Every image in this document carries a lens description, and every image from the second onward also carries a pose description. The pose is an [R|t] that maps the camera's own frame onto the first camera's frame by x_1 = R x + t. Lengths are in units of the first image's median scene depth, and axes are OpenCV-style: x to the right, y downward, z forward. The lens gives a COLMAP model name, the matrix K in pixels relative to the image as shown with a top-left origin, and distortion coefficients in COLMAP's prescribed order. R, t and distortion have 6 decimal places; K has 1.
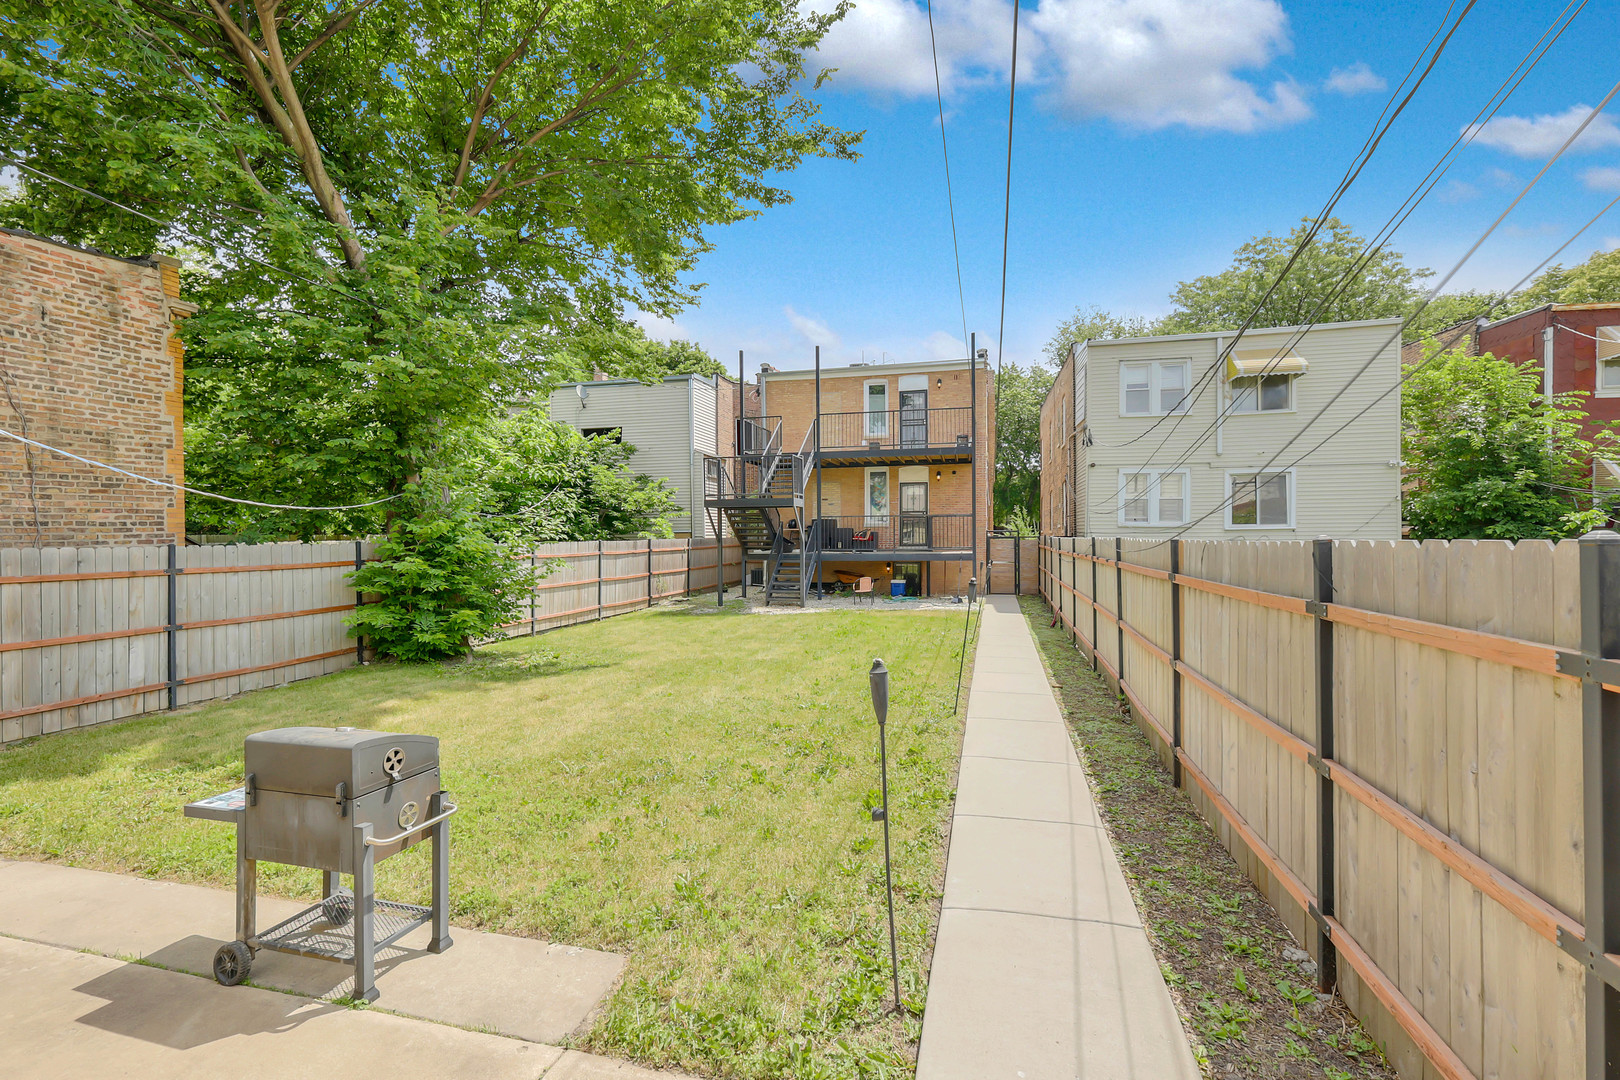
lens RADIAL K [[709.6, 0, 810.0], [0, 709.6, 540.0], [0, 0, 1]] dist [0.000638, 0.000072]
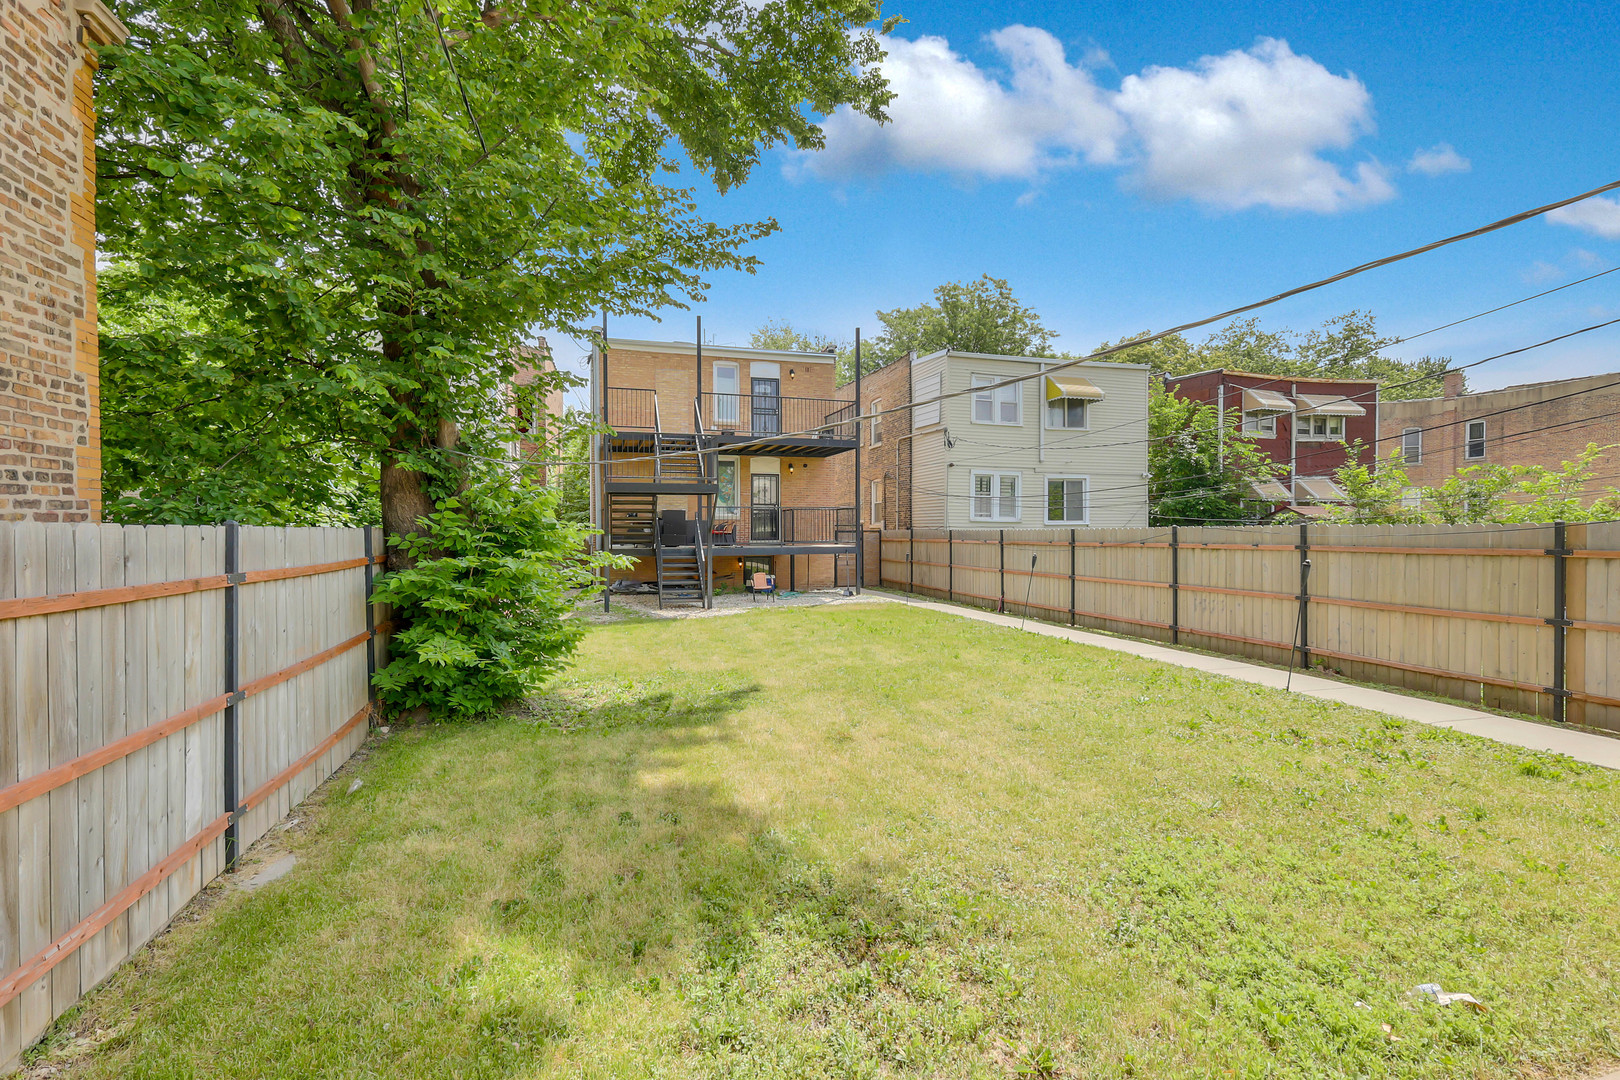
lens RADIAL K [[709.6, 0, 810.0], [0, 709.6, 540.0], [0, 0, 1]] dist [0.000638, 0.000072]
pose [[0.861461, -0.001546, 0.507822, -0.376681], [0.000451, 0.999997, 0.002279, 0.008107], [-0.507824, -0.001734, 0.861459, 0.185395]]
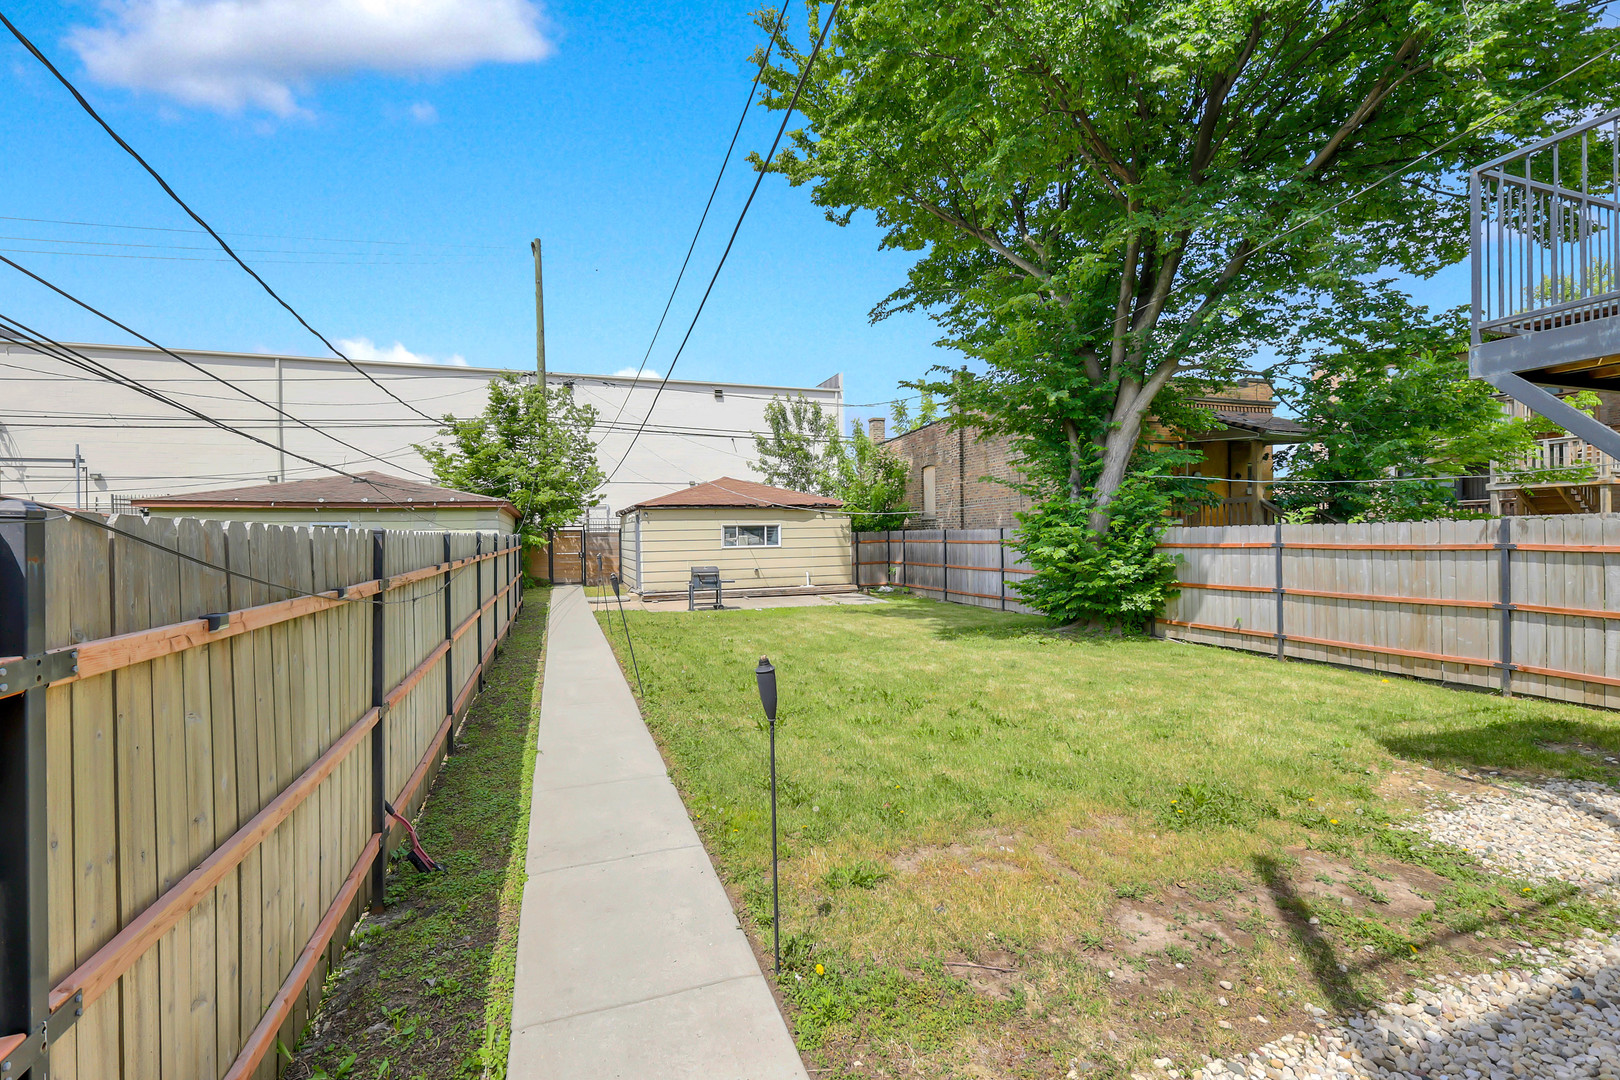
lens RADIAL K [[709.6, 0, 810.0], [0, 709.6, 540.0], [0, 0, 1]] dist [0.000638, 0.000072]
pose [[-0.833758, 0.023024, -0.551649, 0.314267], [0.019021, 0.999735, 0.012977, 0.001457], [0.551802, 0.000327, -0.833975, 1.139683]]
